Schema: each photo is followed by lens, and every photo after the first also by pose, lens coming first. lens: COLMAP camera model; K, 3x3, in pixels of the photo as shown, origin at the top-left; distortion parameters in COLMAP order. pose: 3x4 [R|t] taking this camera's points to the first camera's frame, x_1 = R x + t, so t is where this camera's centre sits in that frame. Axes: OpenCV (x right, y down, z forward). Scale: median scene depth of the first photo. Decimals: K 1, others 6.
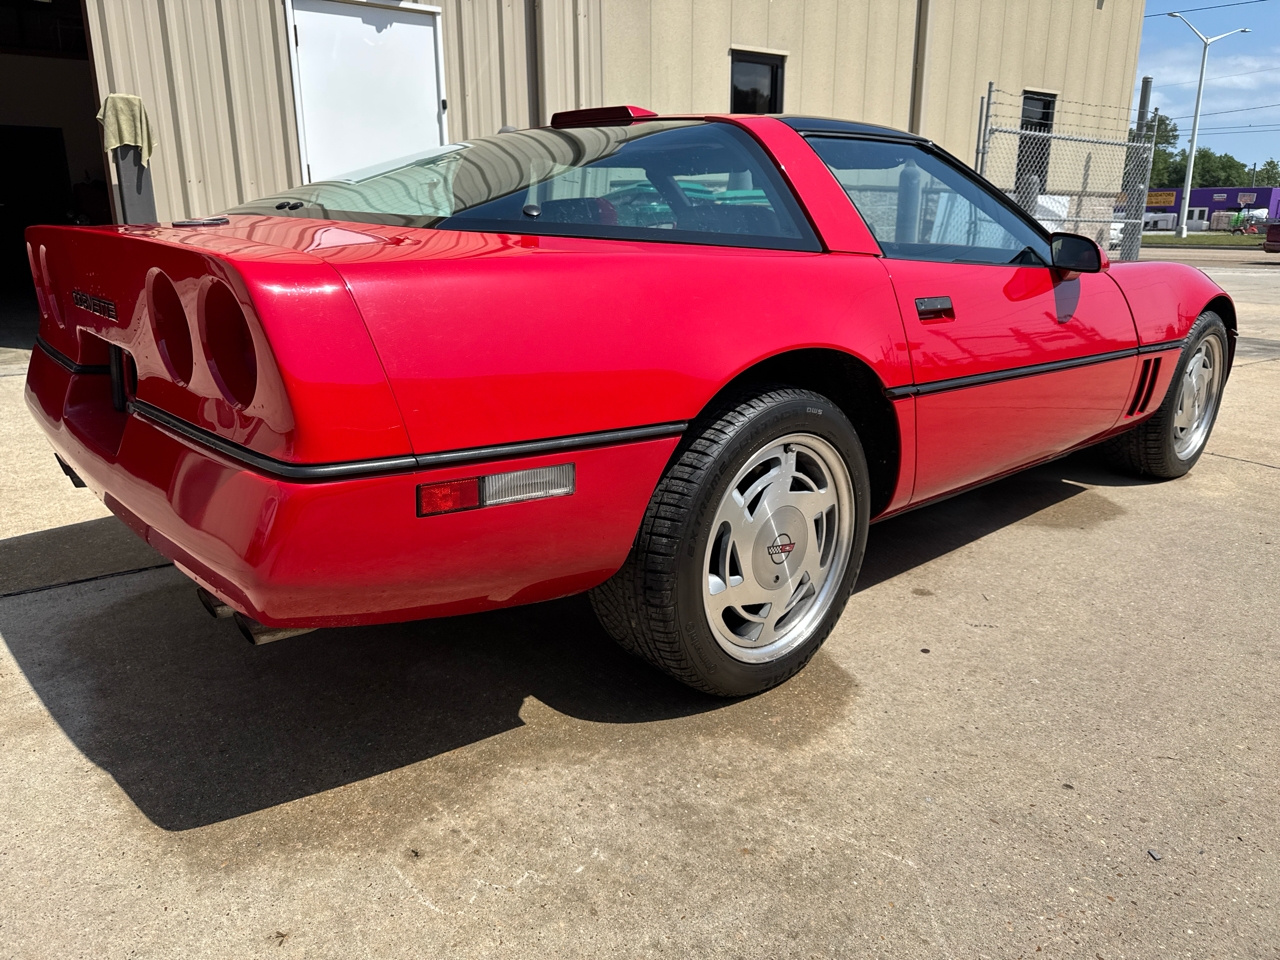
lens RADIAL K [[908.3, 0, 651.4], [0, 908.3, 471.0], [0, 0, 1]] dist [0.012290, -0.014785]
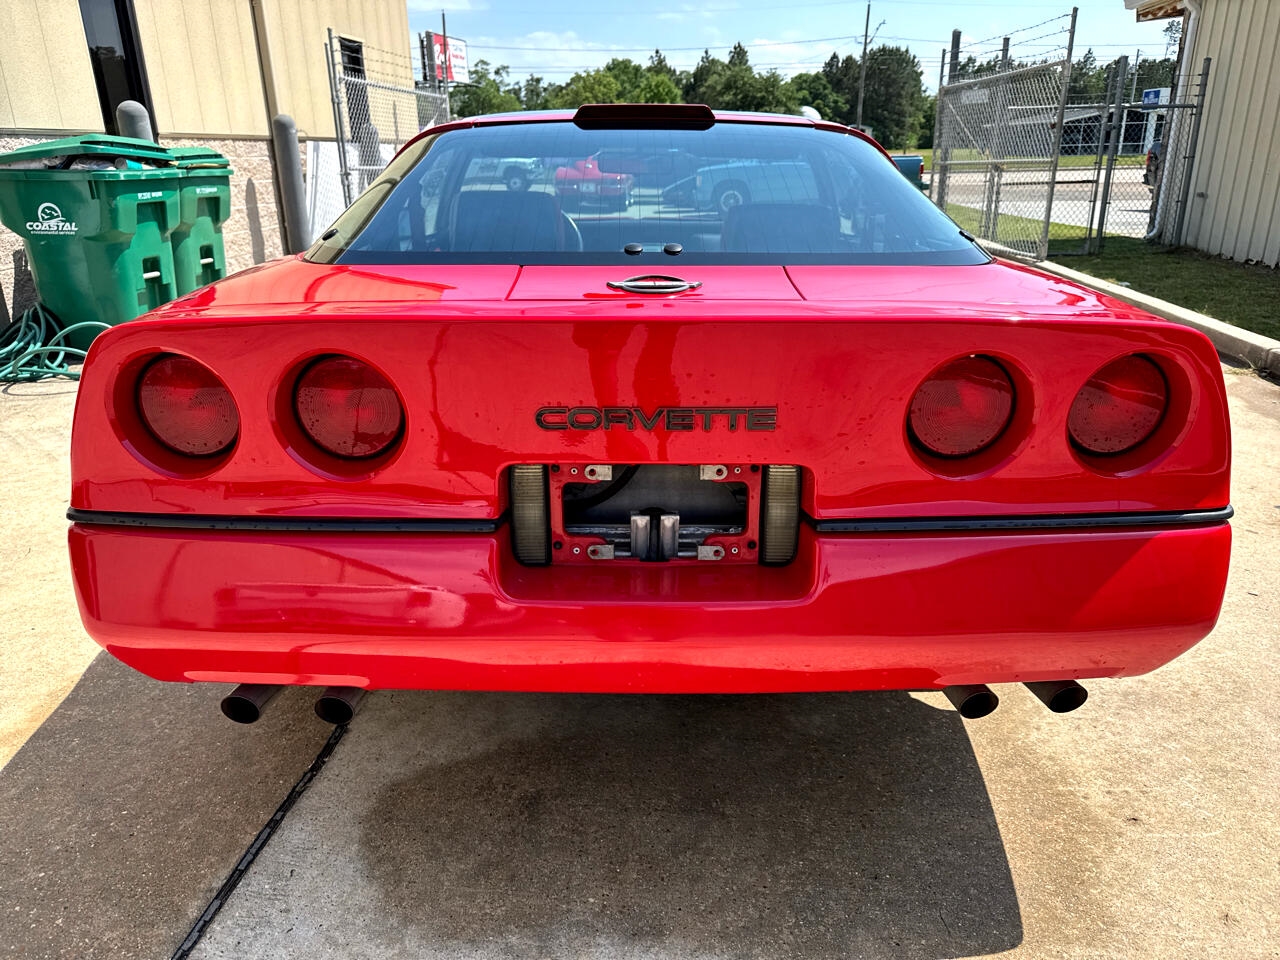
lens RADIAL K [[914.5, 0, 644.9], [0, 914.5, 470.1], [0, 0, 1]] dist [0.003892, -0.007654]
pose [[0.667041, -0.258015, 0.698916, -1.052501], [0.213627, 0.964963, 0.152346, -0.237629], [-0.713736, 0.047686, 0.698789, 0.479828]]
